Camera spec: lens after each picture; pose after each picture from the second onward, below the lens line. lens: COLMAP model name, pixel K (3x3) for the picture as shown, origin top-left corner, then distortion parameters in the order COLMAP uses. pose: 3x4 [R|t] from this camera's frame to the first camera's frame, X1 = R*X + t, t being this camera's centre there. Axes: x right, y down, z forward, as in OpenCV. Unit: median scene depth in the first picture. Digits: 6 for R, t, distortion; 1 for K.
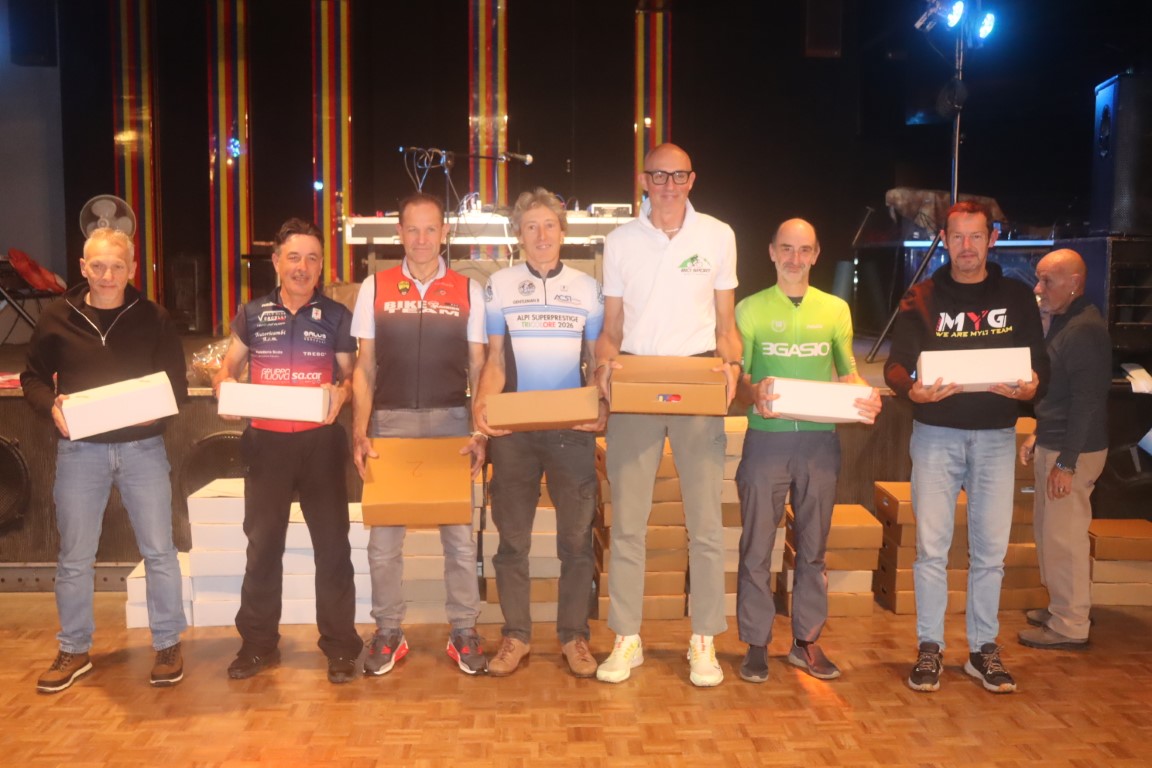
lens RADIAL K [[1154.5, 0, 578.3], [0, 1154.5, 379.5], [0, 0, 1]] dist [-0.116733, 0.187429]
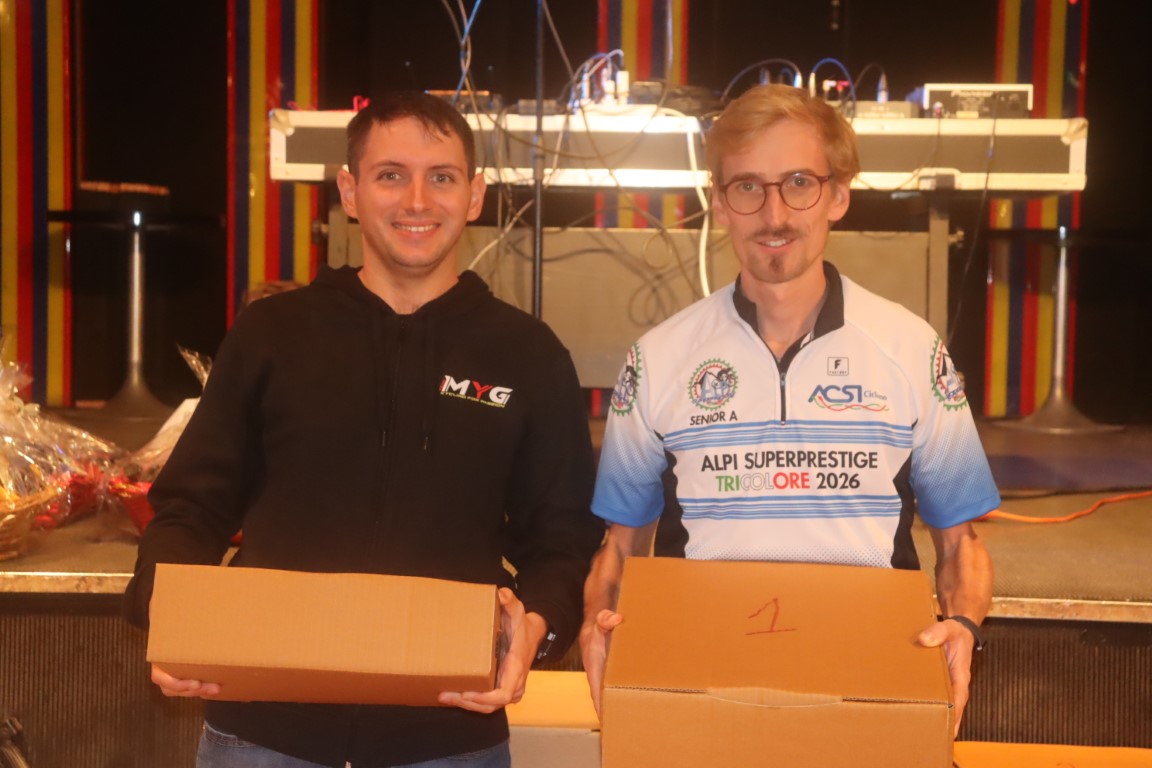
lens RADIAL K [[2279.5, 0, 576.1], [0, 2279.5, 380.9], [0, 0, 1]] dist [0.279659, 0.215843]
pose [[0.994832, 0.021163, -0.099303, -0.026245], [-0.025784, 0.998633, -0.045475, -0.020747], [0.098205, 0.047801, 0.994018, 0.271597]]
